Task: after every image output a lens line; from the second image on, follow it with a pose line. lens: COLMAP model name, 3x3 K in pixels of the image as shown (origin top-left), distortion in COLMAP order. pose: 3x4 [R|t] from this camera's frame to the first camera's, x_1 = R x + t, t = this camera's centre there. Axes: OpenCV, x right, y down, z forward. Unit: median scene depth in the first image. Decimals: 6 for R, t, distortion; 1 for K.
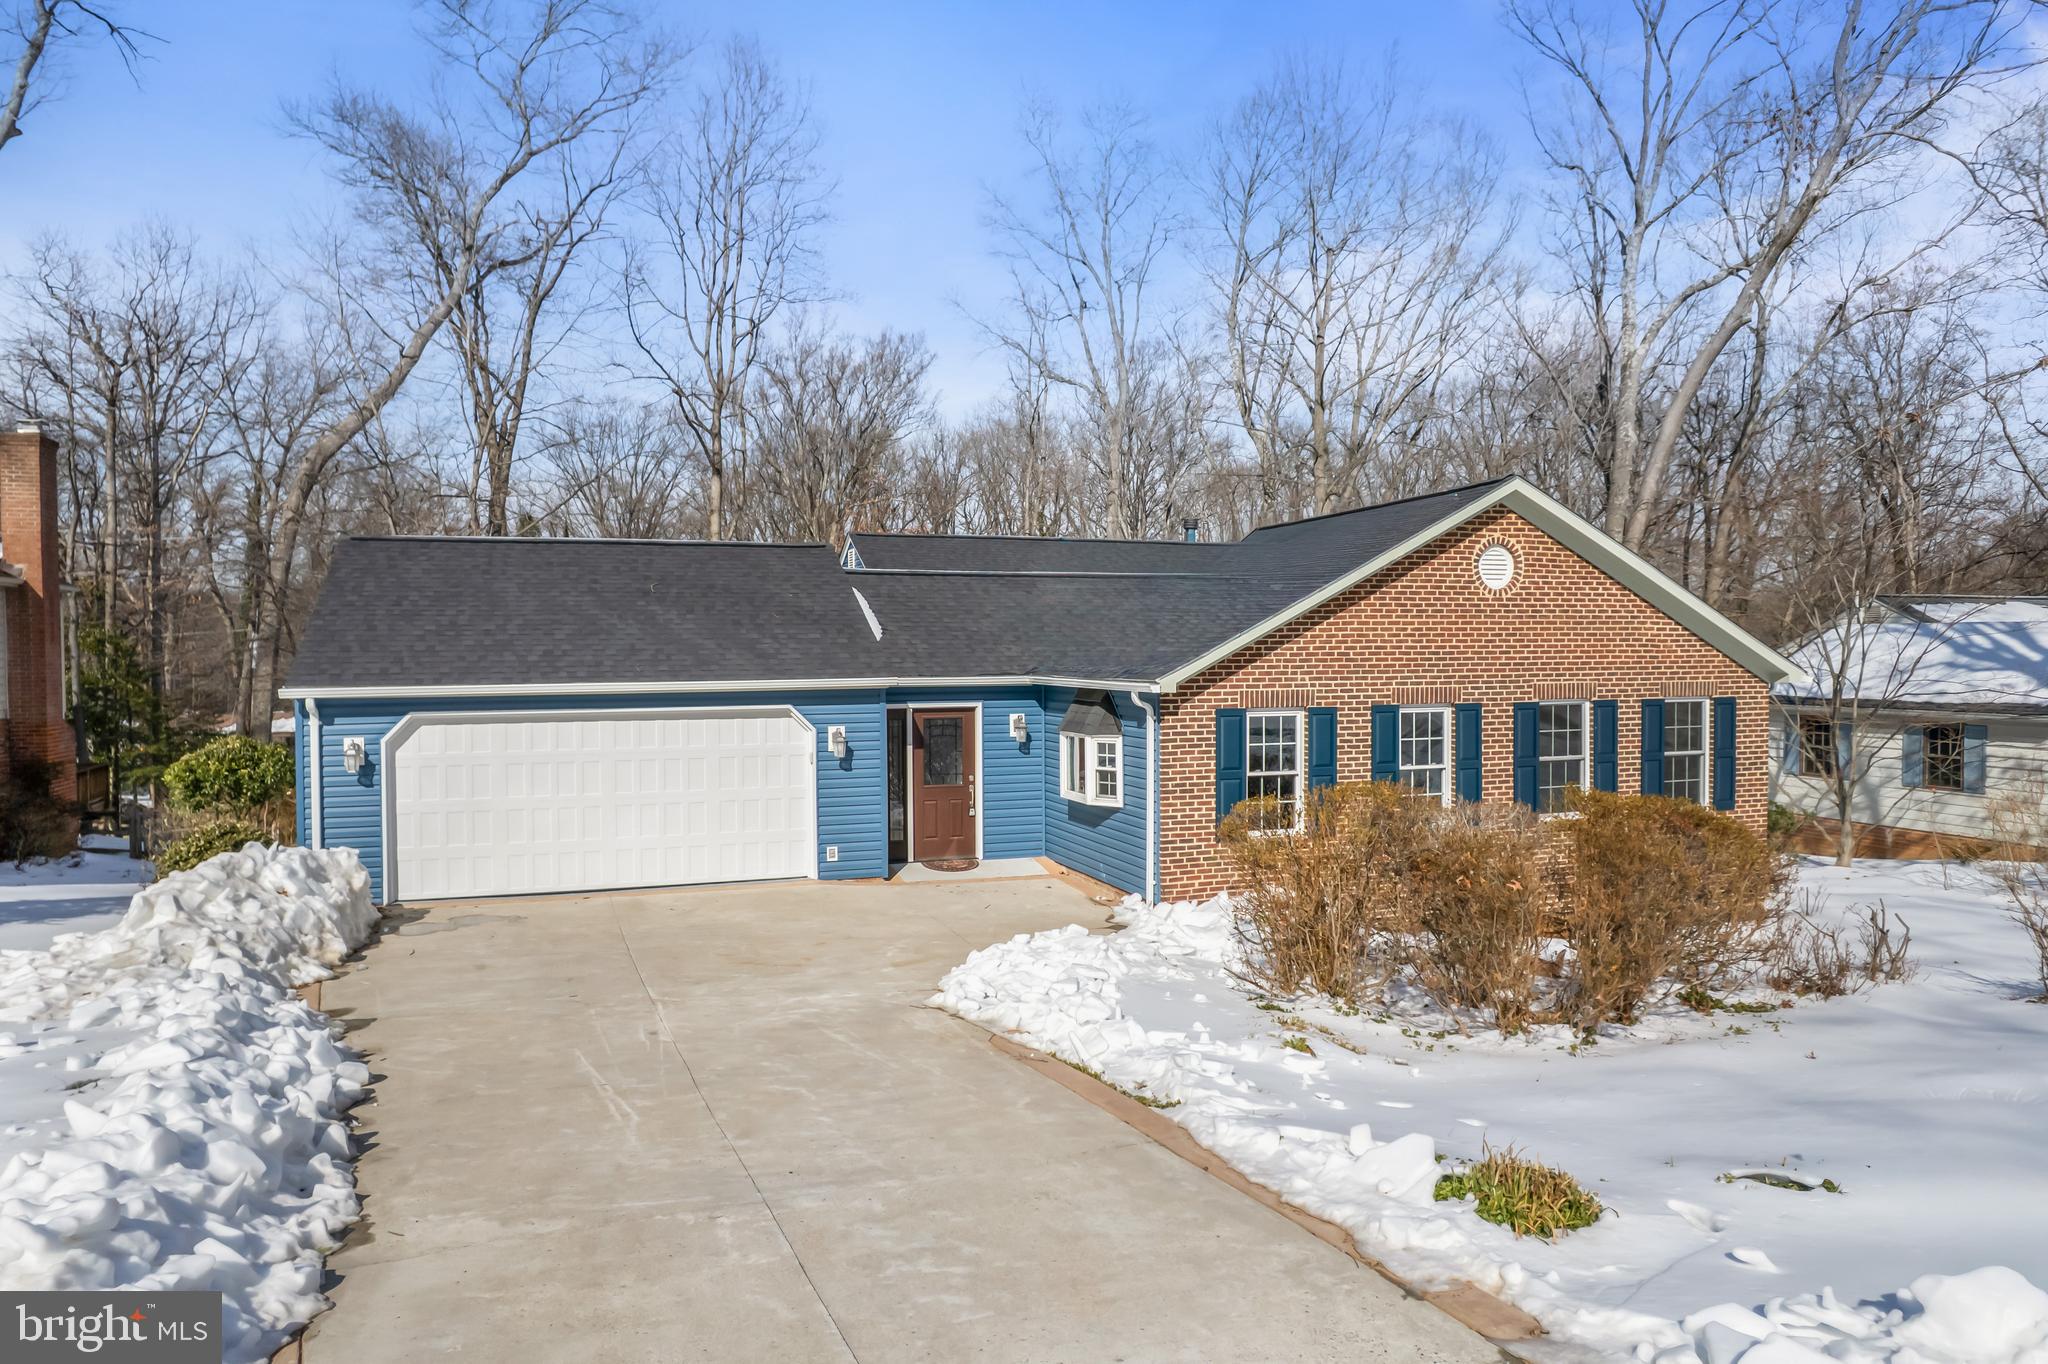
lens RADIAL K [[1333.2, 0, 1024.8], [0, 1333.2, 675.0], [0, 0, 1]] dist [-0.022521, 0.004025]
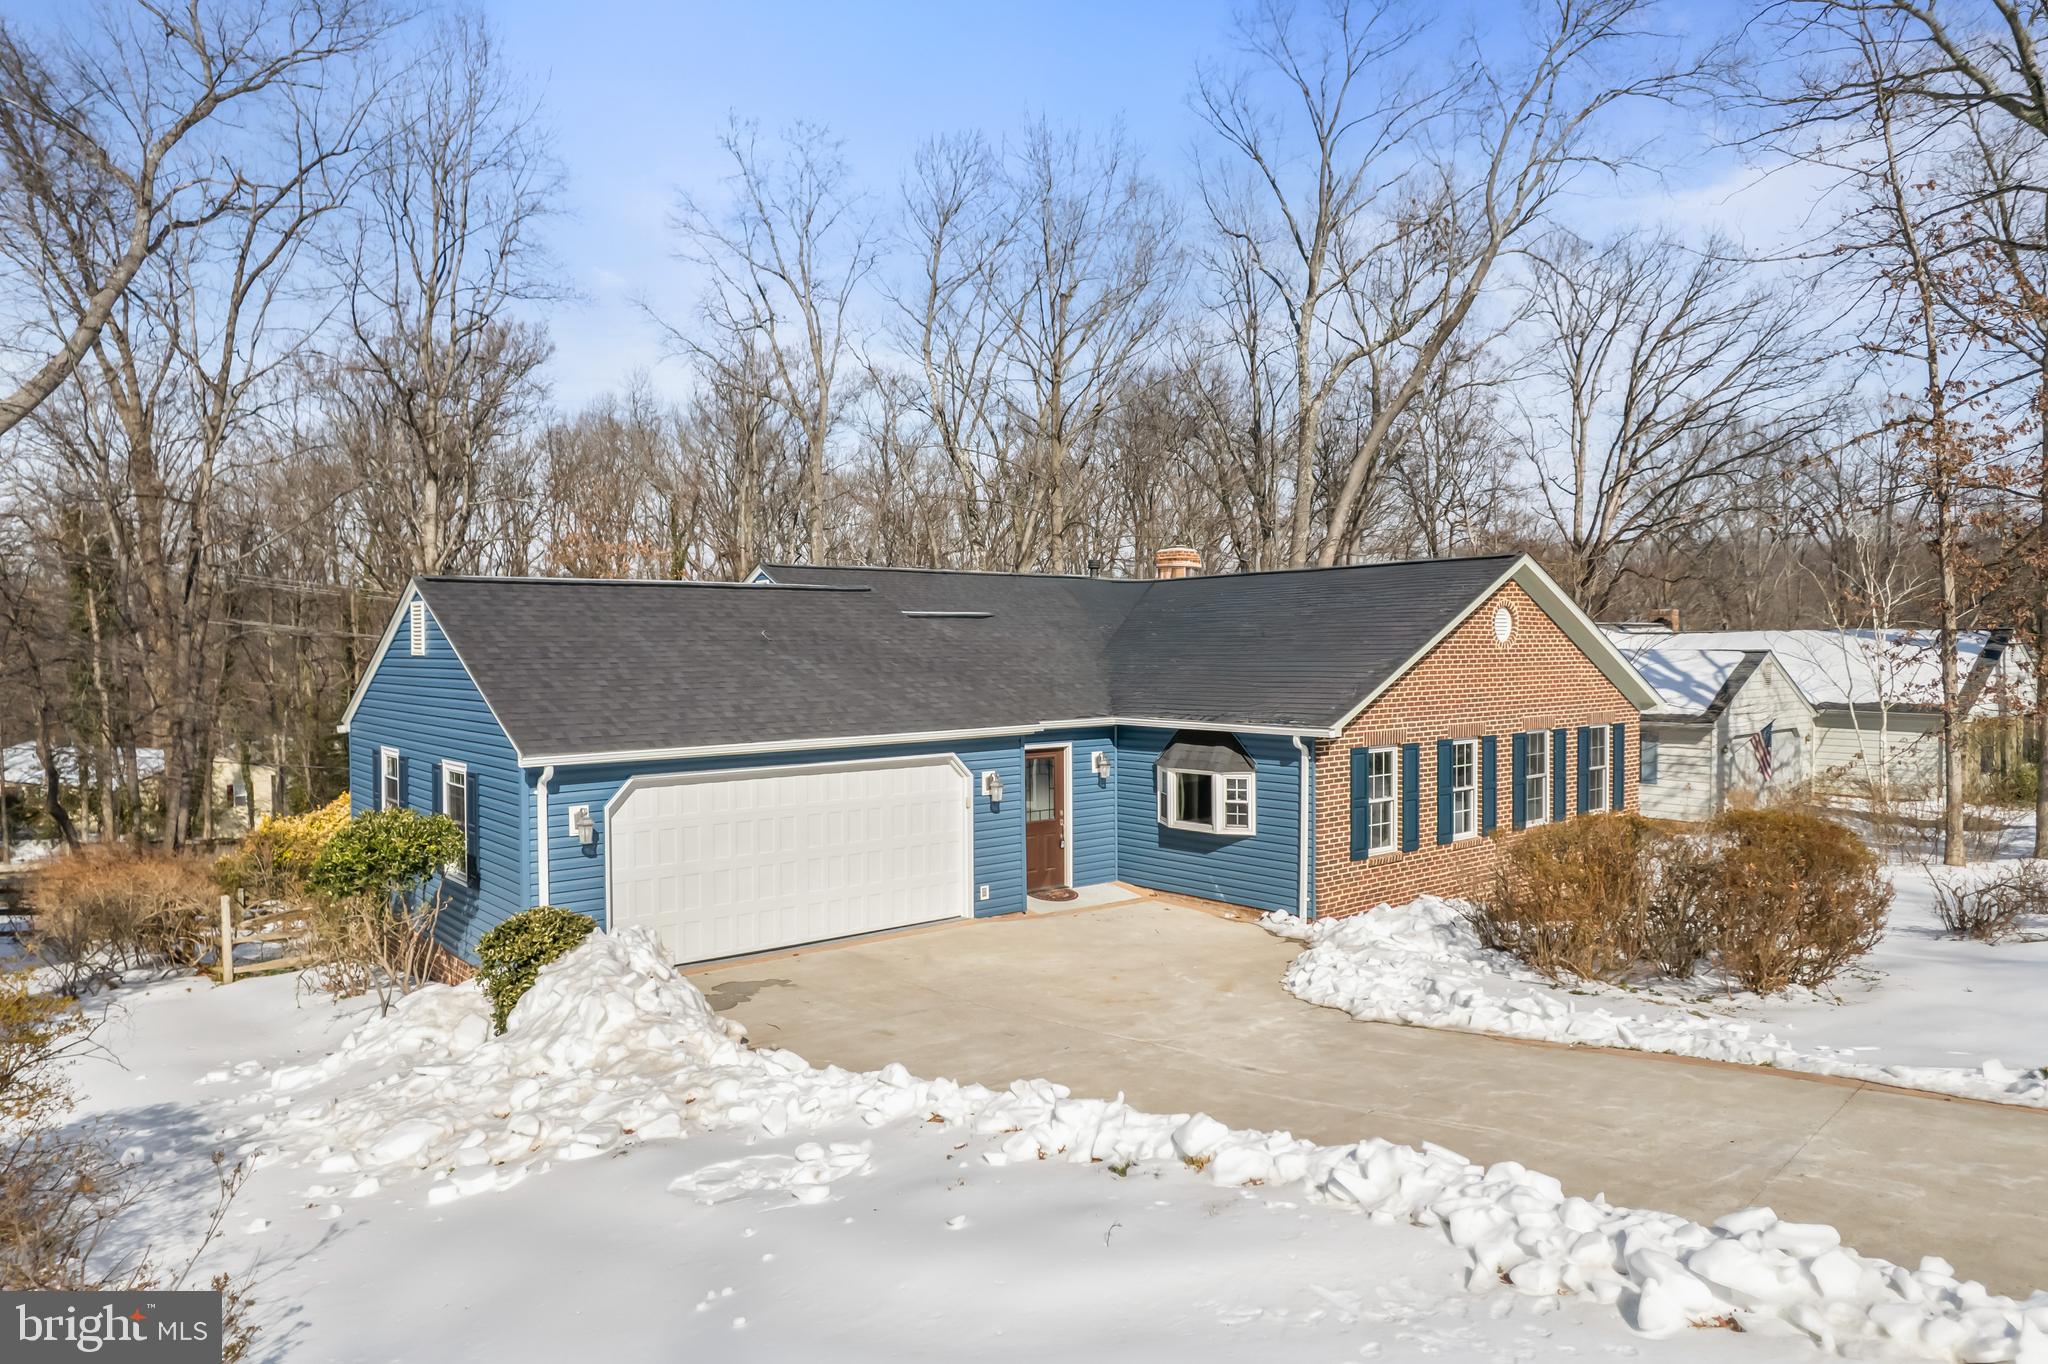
lens RADIAL K [[1333.2, 0, 1029.7], [0, 1333.2, 686.6], [0, 0, 1]] dist [-0.022521, 0.004025]
pose [[0.928735, -0.012358, 0.370537, -0.519890], [0.008482, 0.999891, 0.012089, -0.042651], [-0.370646, -0.008085, 0.928739, 0.011475]]
